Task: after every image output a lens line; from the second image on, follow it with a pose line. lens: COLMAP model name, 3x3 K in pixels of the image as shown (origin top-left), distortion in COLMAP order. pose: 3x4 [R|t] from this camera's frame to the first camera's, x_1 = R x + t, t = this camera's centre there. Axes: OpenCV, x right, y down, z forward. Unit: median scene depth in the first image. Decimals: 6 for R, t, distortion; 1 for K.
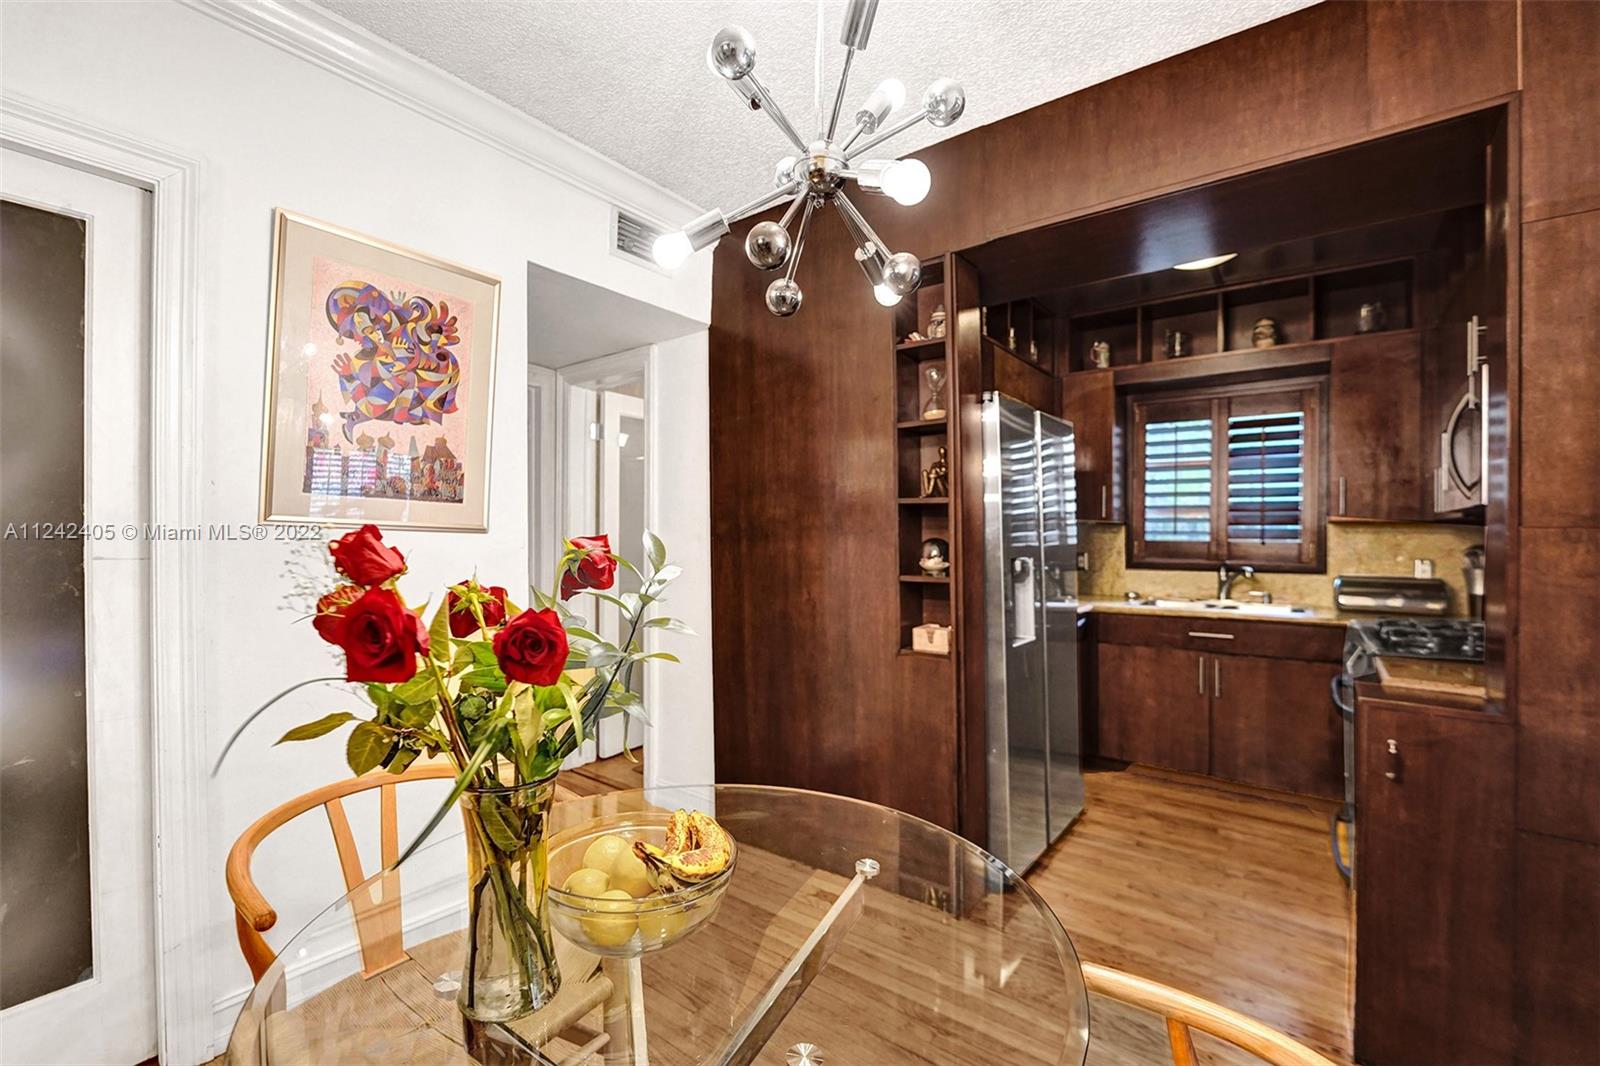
lens RADIAL K [[680.9, 0, 803.0], [0, 680.9, 528.3], [0, 0, 1]] dist [-0.028915, 0.003950]
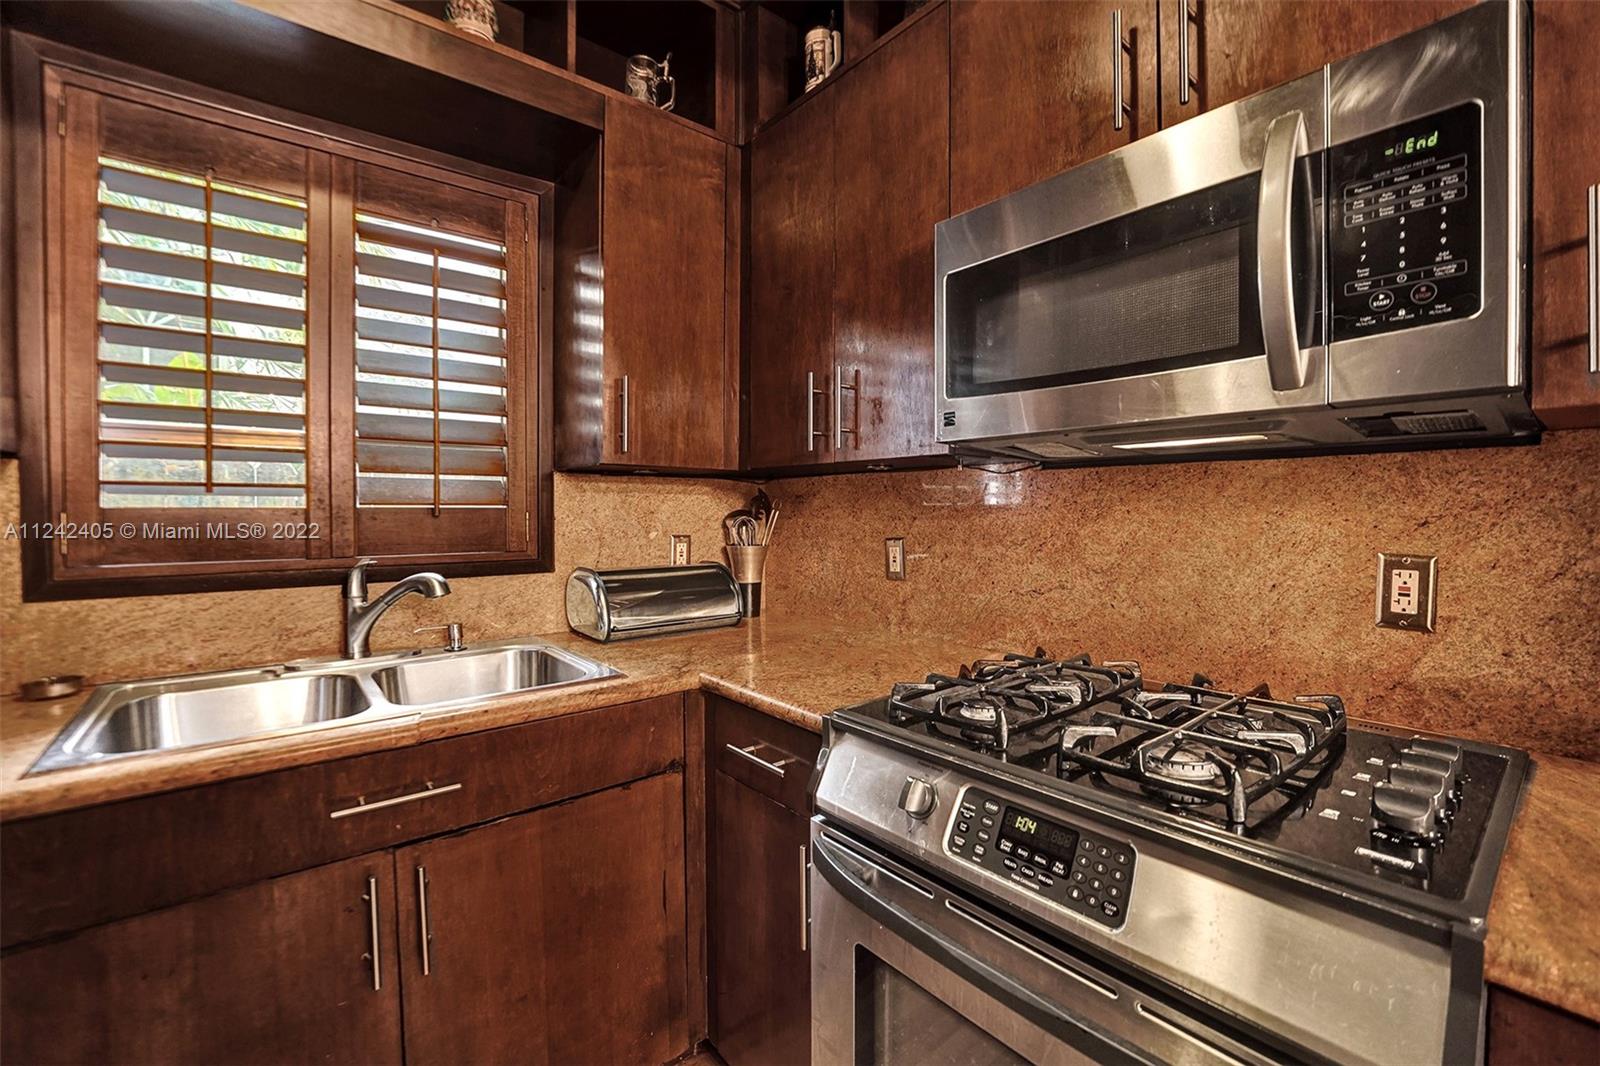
lens RADIAL K [[680.9, 0, 808.7], [0, 680.9, 522.3], [0, 0, 1]] dist [-0.028915, 0.003950]
pose [[0.231027, -0.027324, 0.972564, 0.328295], [-0.005441, 0.999554, 0.029374, 0.015123], [-0.972932, -0.012078, 0.230776, 0.707351]]
